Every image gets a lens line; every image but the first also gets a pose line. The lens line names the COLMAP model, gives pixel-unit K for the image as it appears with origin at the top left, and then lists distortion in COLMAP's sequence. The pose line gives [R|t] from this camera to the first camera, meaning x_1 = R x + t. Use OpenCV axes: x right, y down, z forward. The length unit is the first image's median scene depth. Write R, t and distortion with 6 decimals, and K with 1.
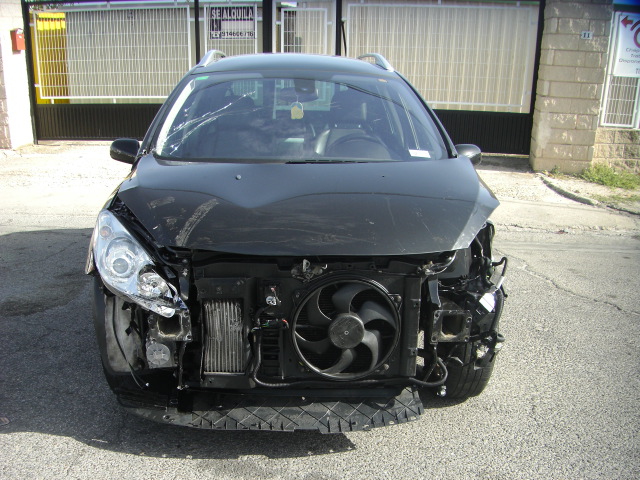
lens RADIAL K [[718.1, 0, 287.6], [0, 718.1, 339.9], [0, 0, 1]] dist [-0.160957, 0.048991]
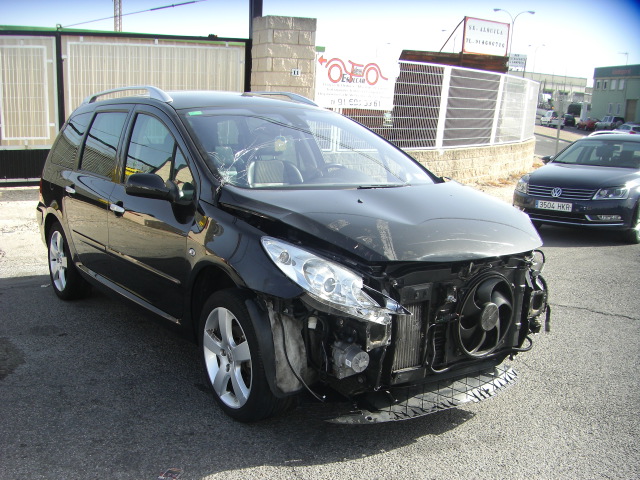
lens RADIAL K [[718.1, 0, 287.6], [0, 718.1, 339.9], [0, 0, 1]] dist [-0.160957, 0.048991]
pose [[0.841808, -0.151406, 0.518107, -0.773879], [0.175461, 0.984483, 0.002610, -0.033162], [-0.510463, 0.088710, 0.855312, 0.103195]]
